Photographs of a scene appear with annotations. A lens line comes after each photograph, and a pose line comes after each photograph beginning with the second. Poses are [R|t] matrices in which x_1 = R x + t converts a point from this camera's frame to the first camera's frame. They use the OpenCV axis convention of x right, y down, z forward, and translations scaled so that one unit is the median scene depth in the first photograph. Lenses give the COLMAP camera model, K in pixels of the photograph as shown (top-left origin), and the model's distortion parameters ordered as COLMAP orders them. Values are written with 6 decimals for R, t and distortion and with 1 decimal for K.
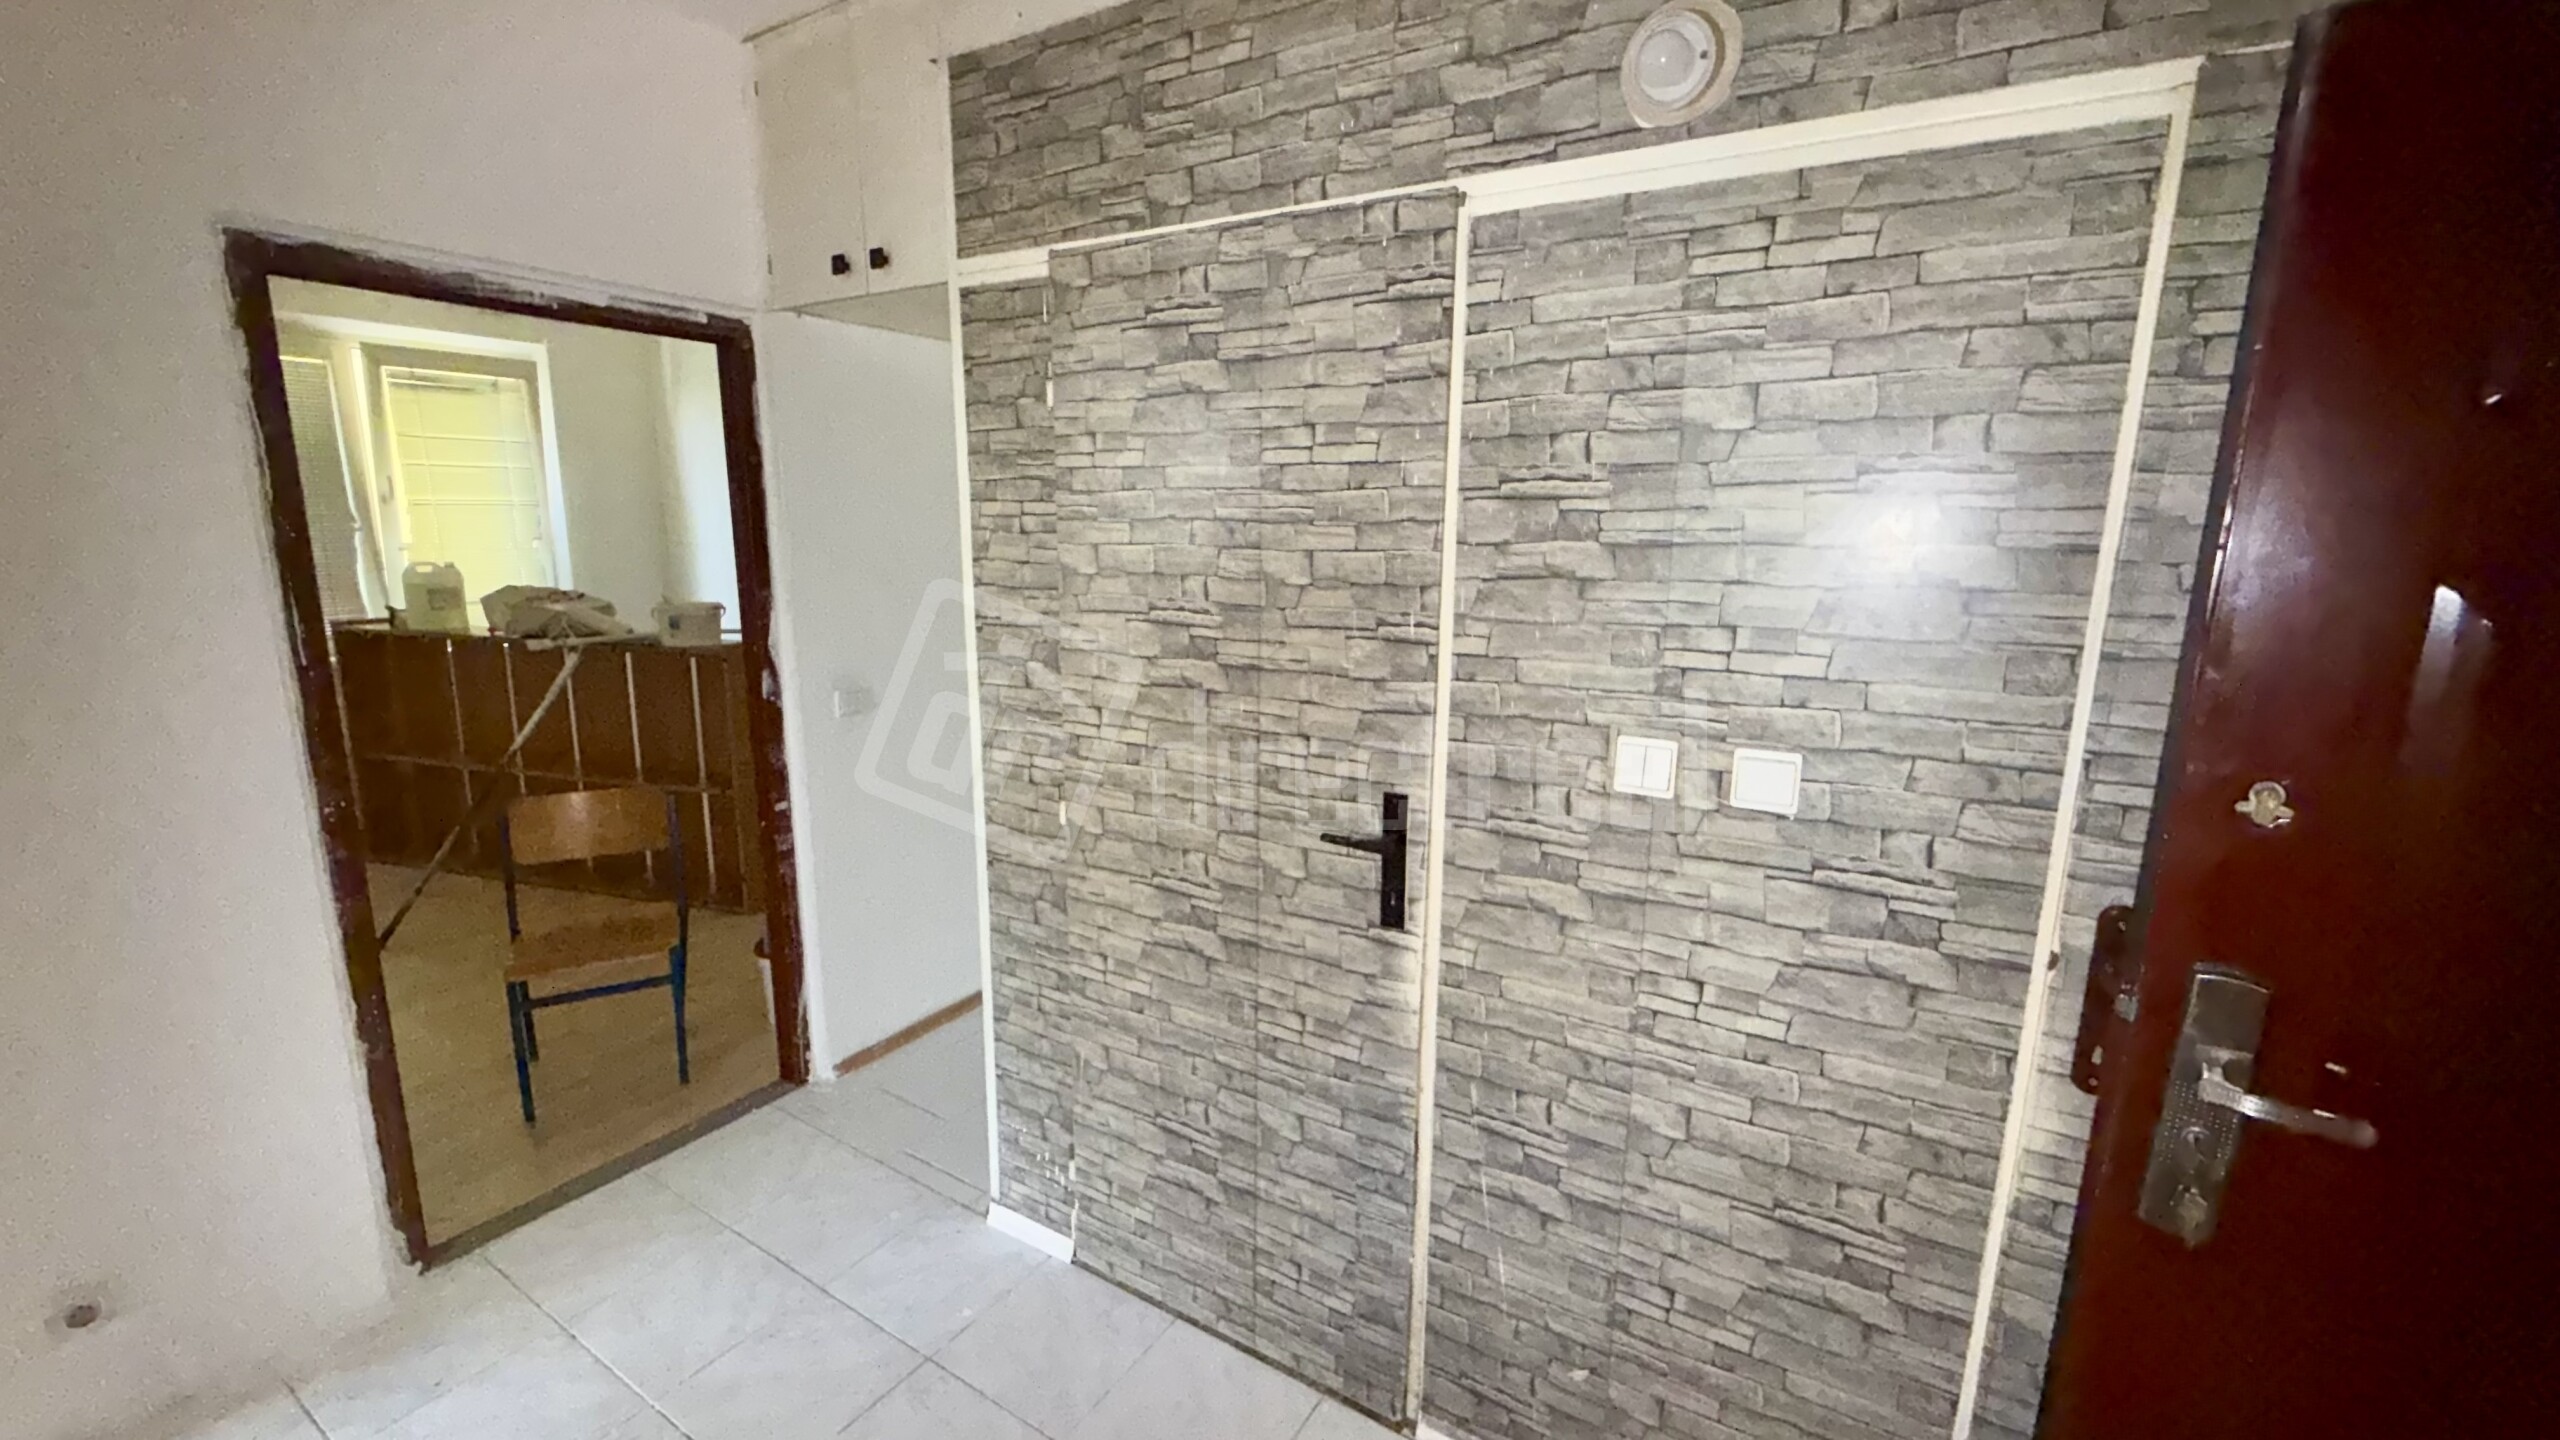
lens RADIAL K [[1020.6, 0, 1275.3], [0, 1020.6, 717.5], [0, 0, 1]] dist [-0.000800, 0.000202]
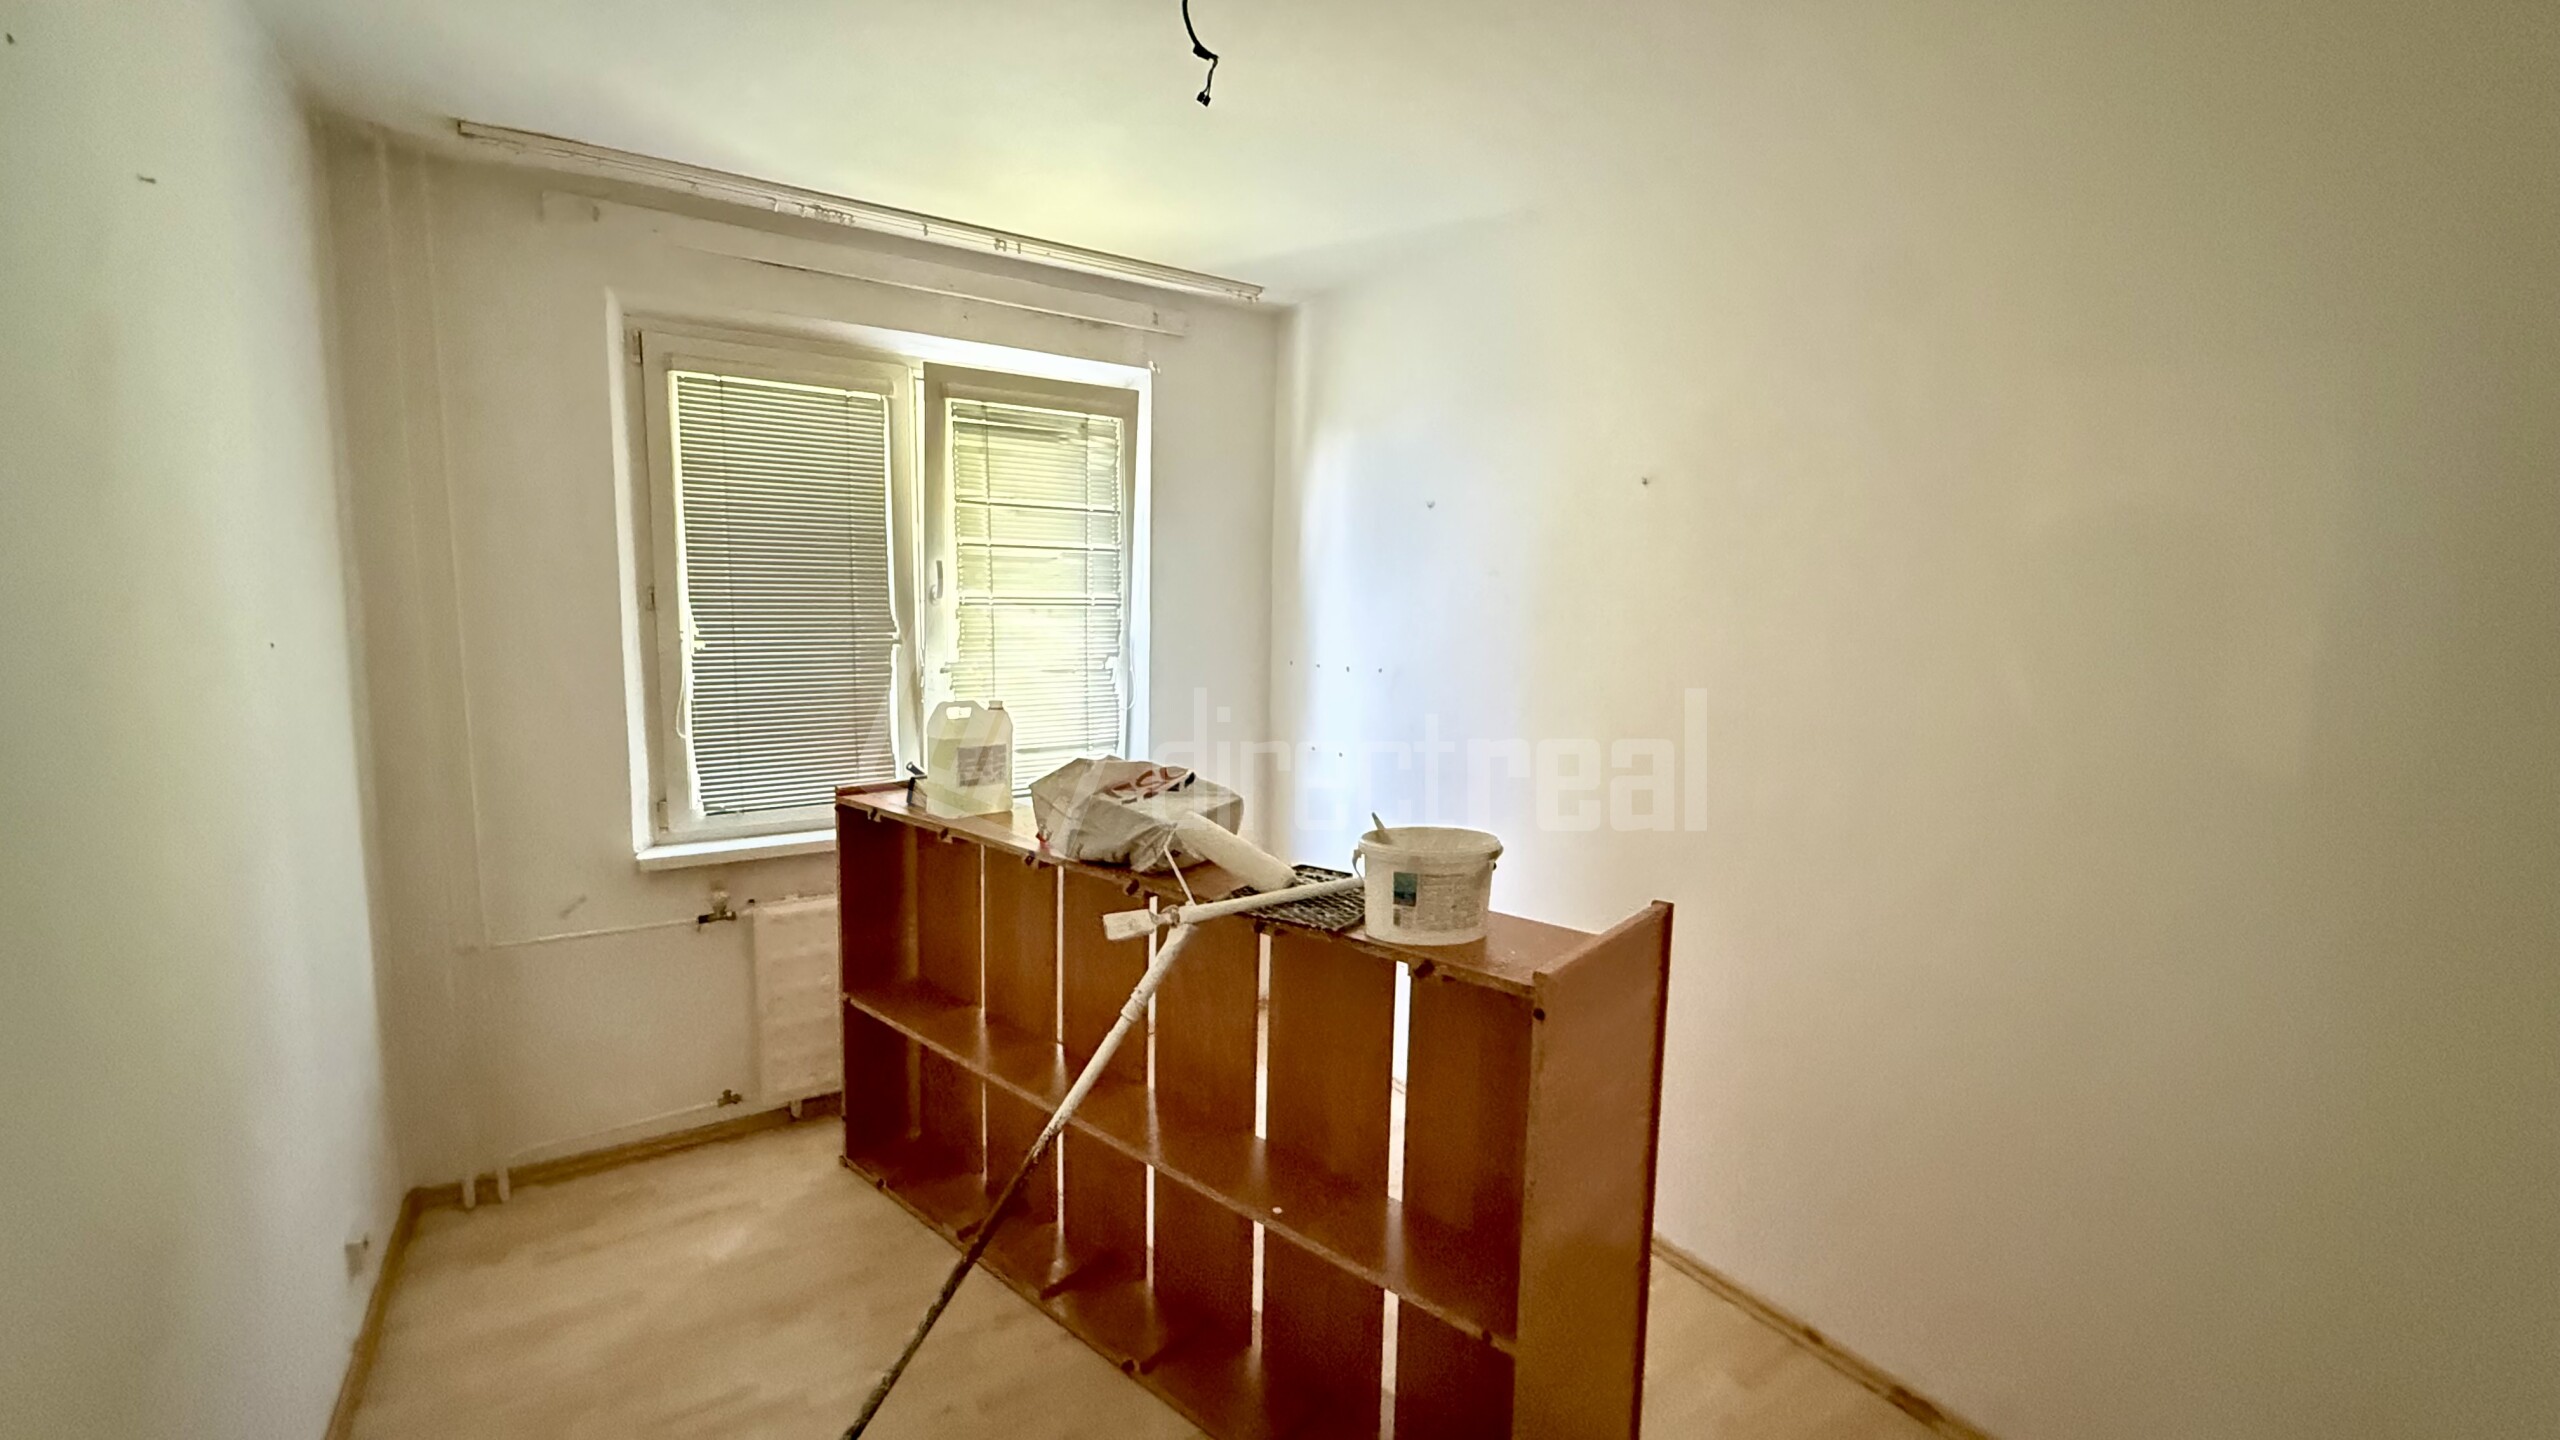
lens RADIAL K [[1020.6, 0, 1275.3], [0, 1020.6, 717.5], [0, 0, 1]] dist [-0.000800, 0.000202]
pose [[0.911174, 0.051377, -0.408807, -0.830965], [-0.088703, 0.993390, -0.072862, -0.227913], [0.402361, 0.102652, 0.909708, 1.046106]]
